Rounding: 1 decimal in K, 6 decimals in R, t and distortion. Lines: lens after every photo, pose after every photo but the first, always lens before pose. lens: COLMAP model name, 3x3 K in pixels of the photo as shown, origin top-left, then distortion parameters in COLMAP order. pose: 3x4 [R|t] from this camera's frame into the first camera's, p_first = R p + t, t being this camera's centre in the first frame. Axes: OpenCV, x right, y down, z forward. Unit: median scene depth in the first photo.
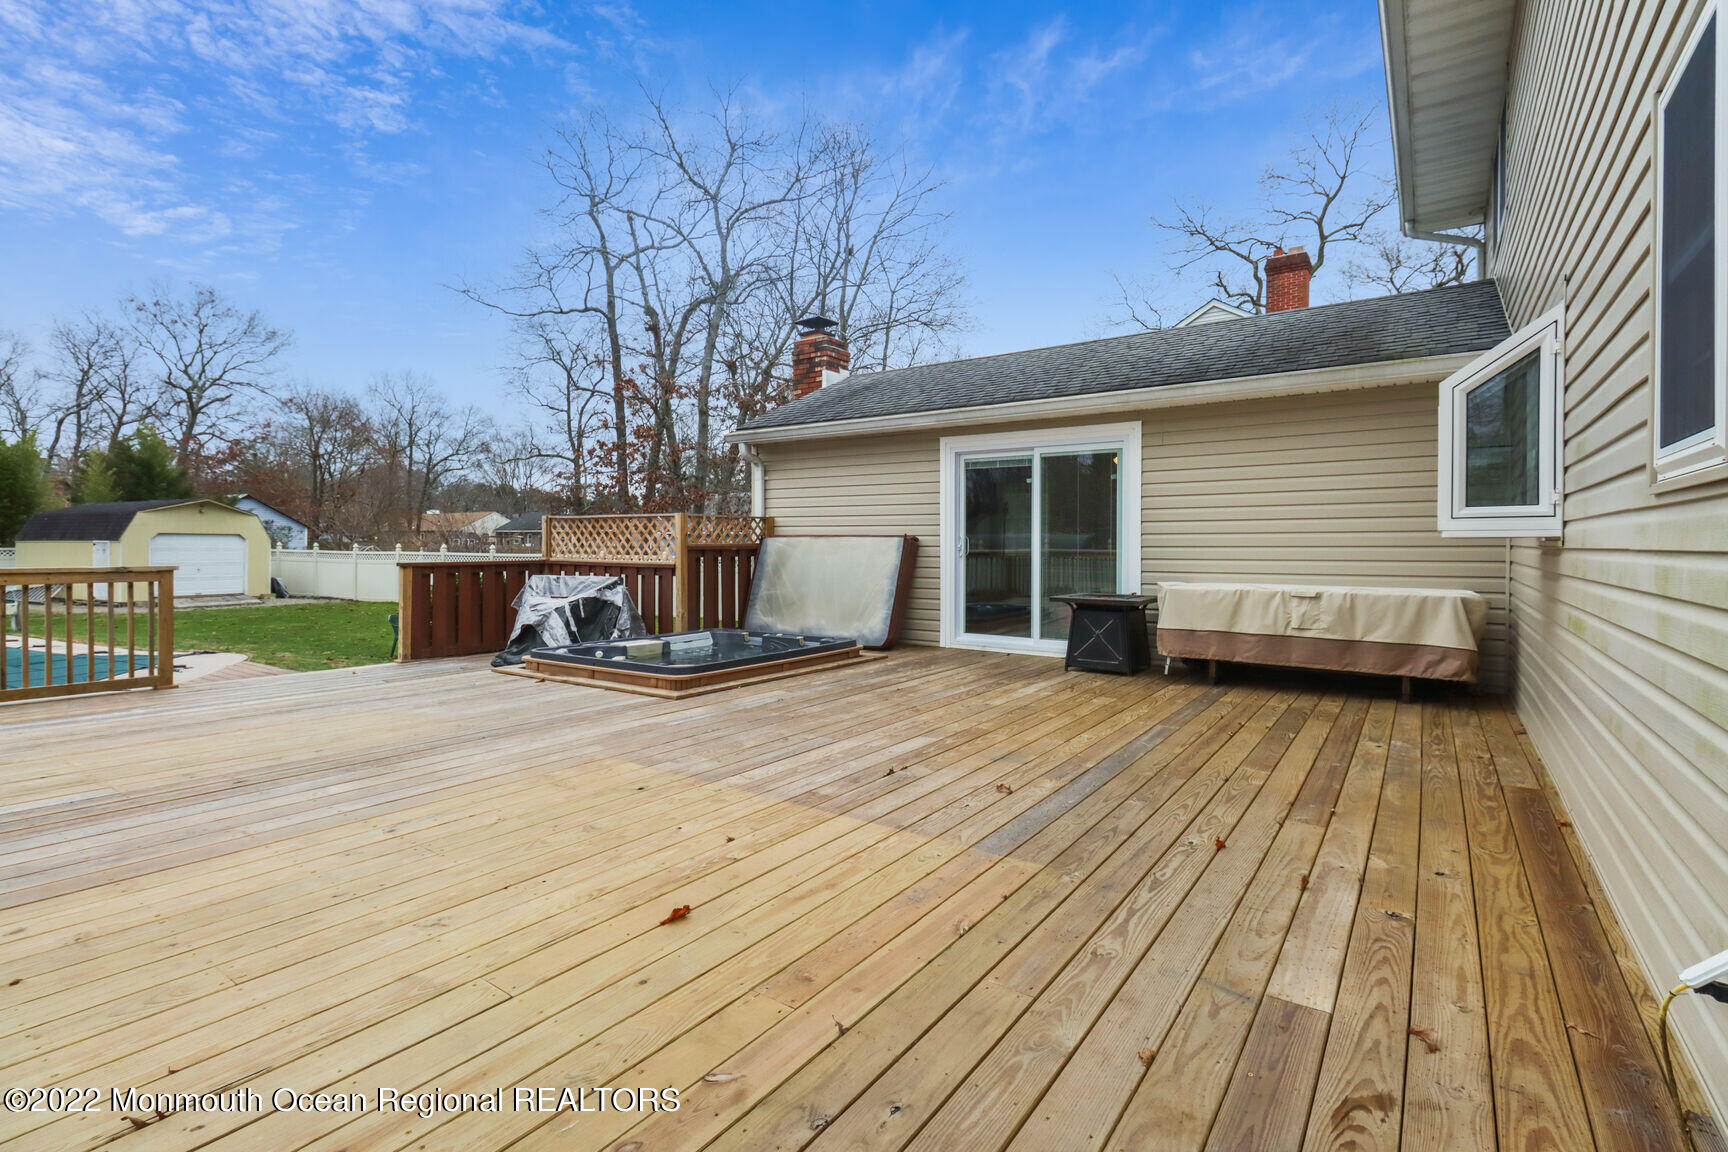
lens RADIAL K [[816.9, 0, 876.7], [0, 816.9, 533.9], [0, 0, 1]] dist [0.018550, -0.003187]
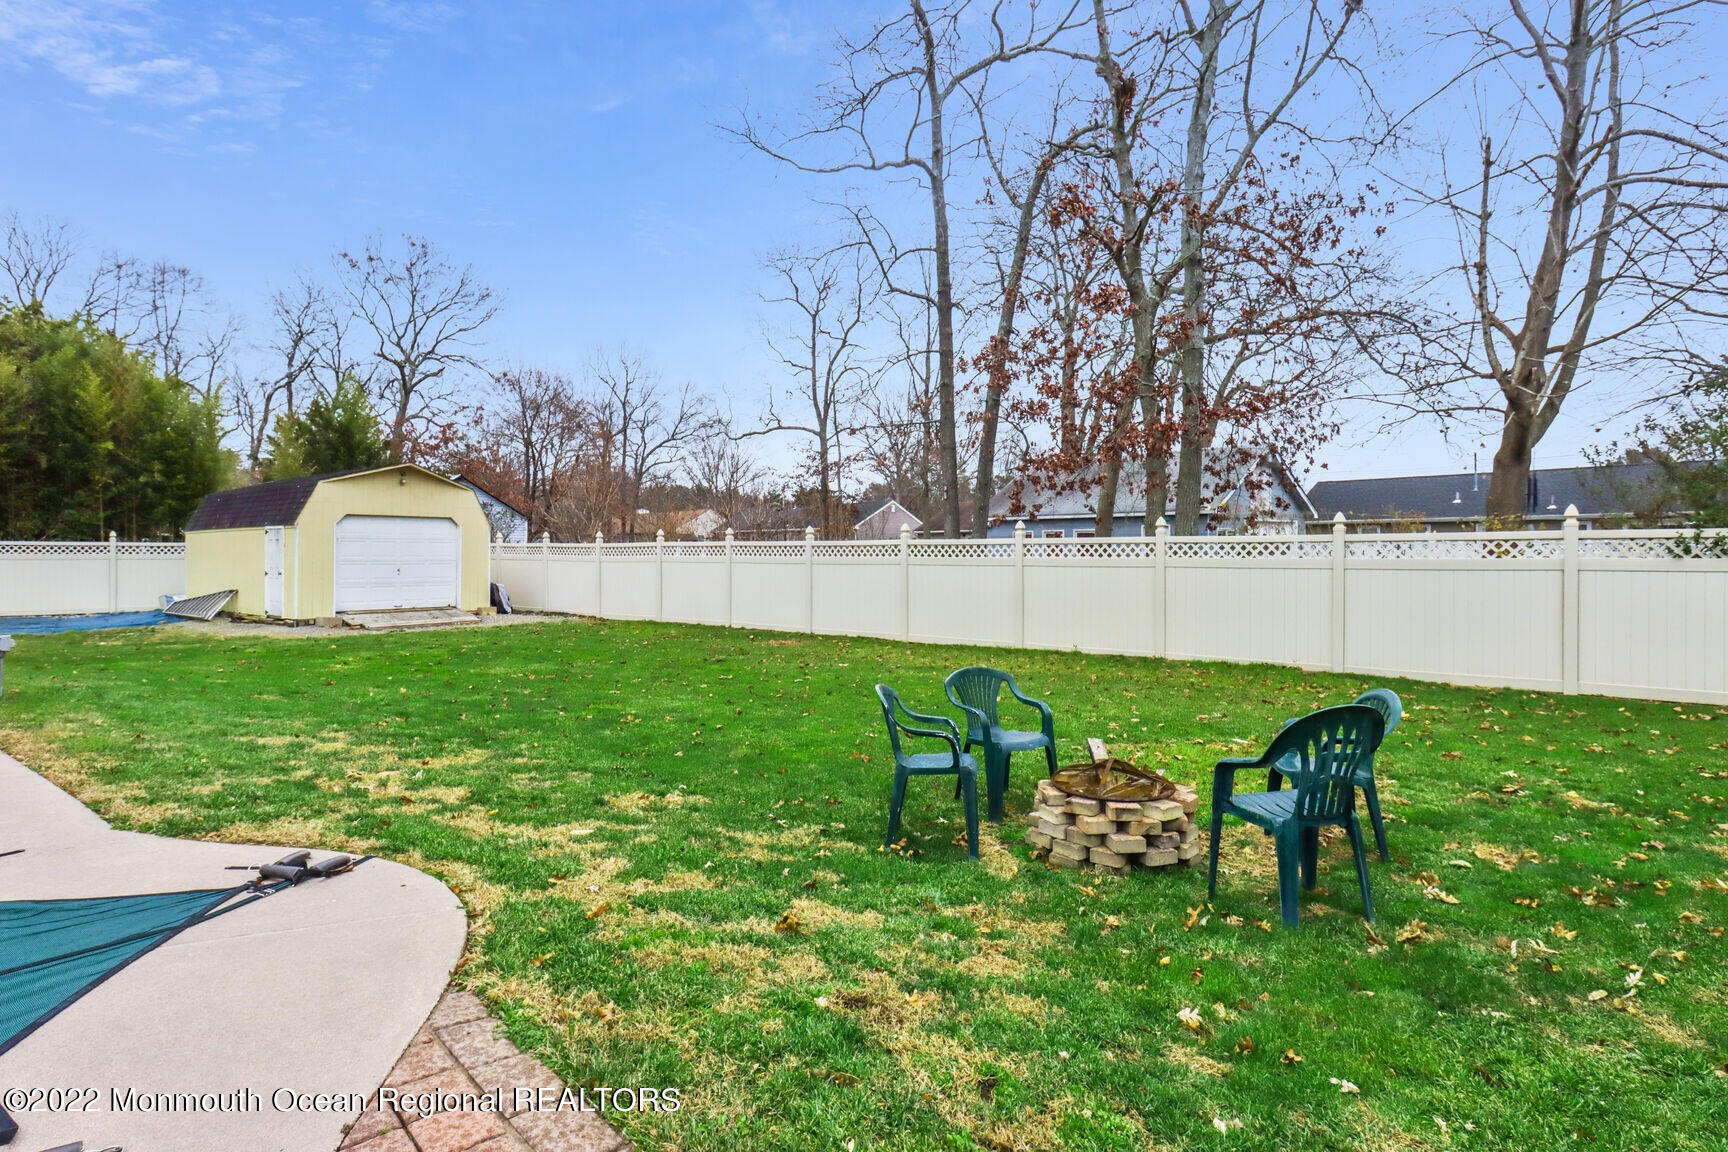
lens RADIAL K [[916.7, 0, 884.3], [0, 916.7, 548.1], [0, 0, 1]] dist [-0.013644, 0.004461]
pose [[0.976505, 0.001483, -0.215489, -0.139302], [-0.000113, 0.999980, 0.006374, 0.010712], [0.215494, -0.006200, 0.976486, 0.182656]]
